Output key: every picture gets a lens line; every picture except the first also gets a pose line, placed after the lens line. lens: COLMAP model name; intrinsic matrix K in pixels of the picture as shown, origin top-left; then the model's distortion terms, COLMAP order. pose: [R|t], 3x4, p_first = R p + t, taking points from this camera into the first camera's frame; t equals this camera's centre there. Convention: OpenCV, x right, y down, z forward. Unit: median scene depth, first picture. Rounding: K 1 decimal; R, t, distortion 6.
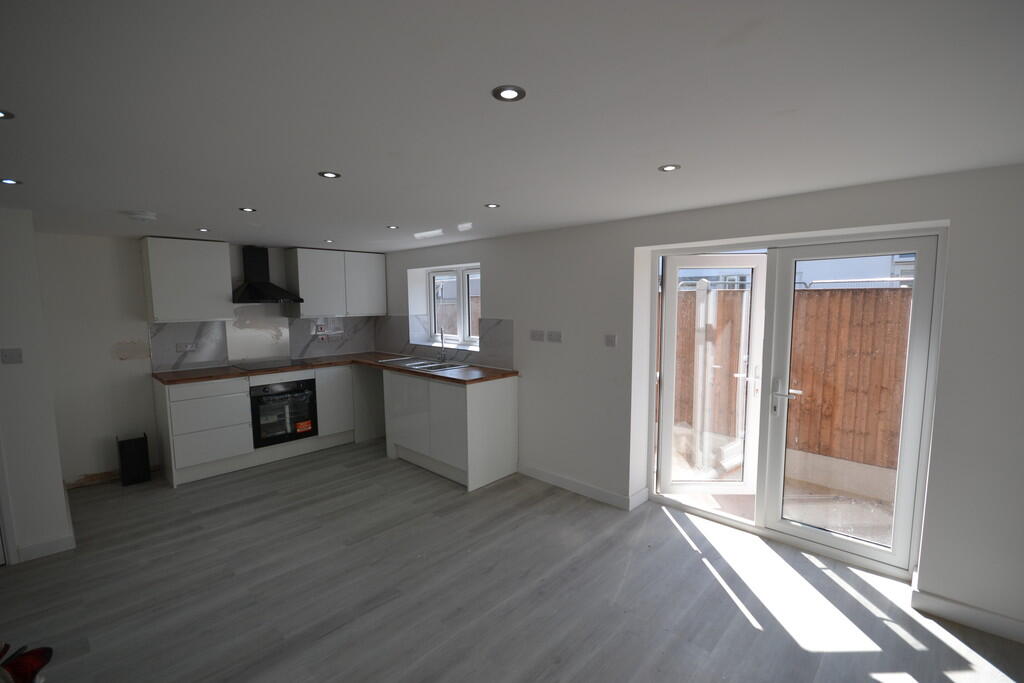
lens RADIAL K [[451.7, 0, 512.0], [0, 451.7, 341.5], [0, 0, 1]] dist [-0.014086, -0.000149]
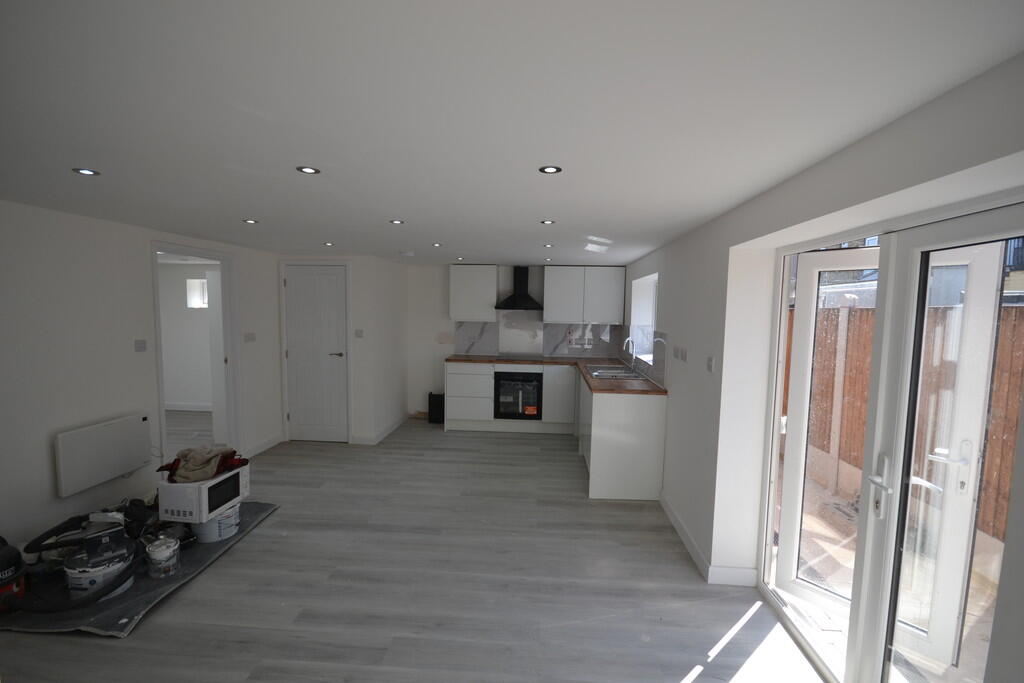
lens RADIAL K [[451.7, 0, 512.0], [0, 451.7, 341.5], [0, 0, 1]] dist [-0.014086, -0.000149]
pose [[0.640367, 0.076314, -0.764268, 0.445531], [-0.096078, 0.995195, 0.018870, -0.017345], [0.762036, 0.061346, 0.644623, 0.155835]]
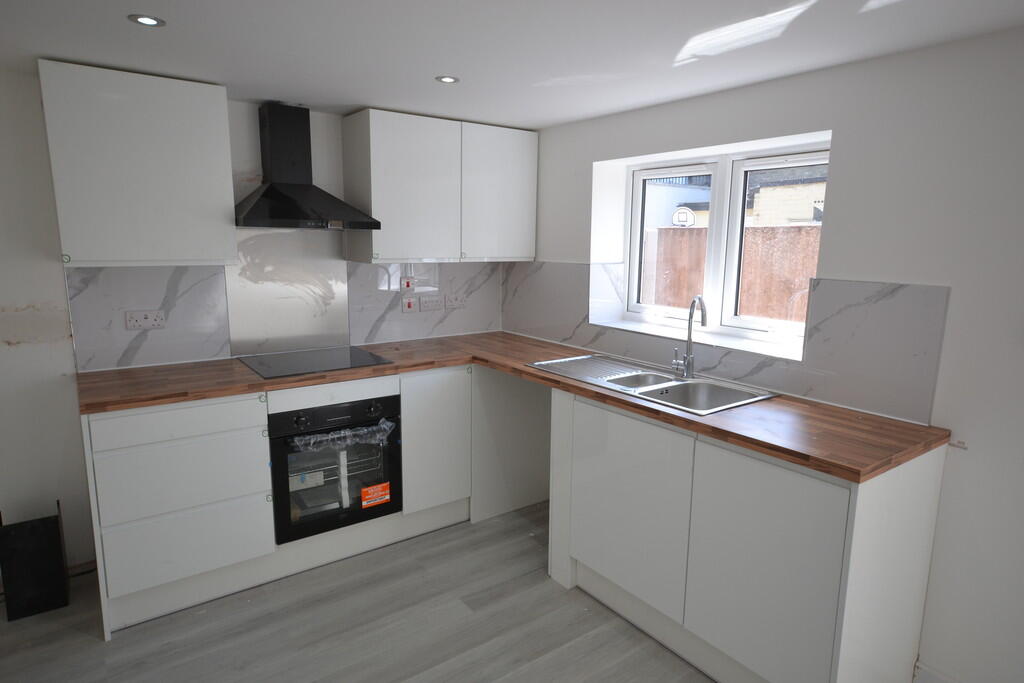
lens RADIAL K [[606.7, 0, 512.0], [0, 606.7, 341.5], [0, 0, 1]] dist [-0.008490, -0.000826]
pose [[0.983451, 0.050698, -0.173939, -0.224675], [-0.037517, 0.996228, 0.078246, -0.026980], [0.177249, -0.070426, 0.981643, 0.422674]]
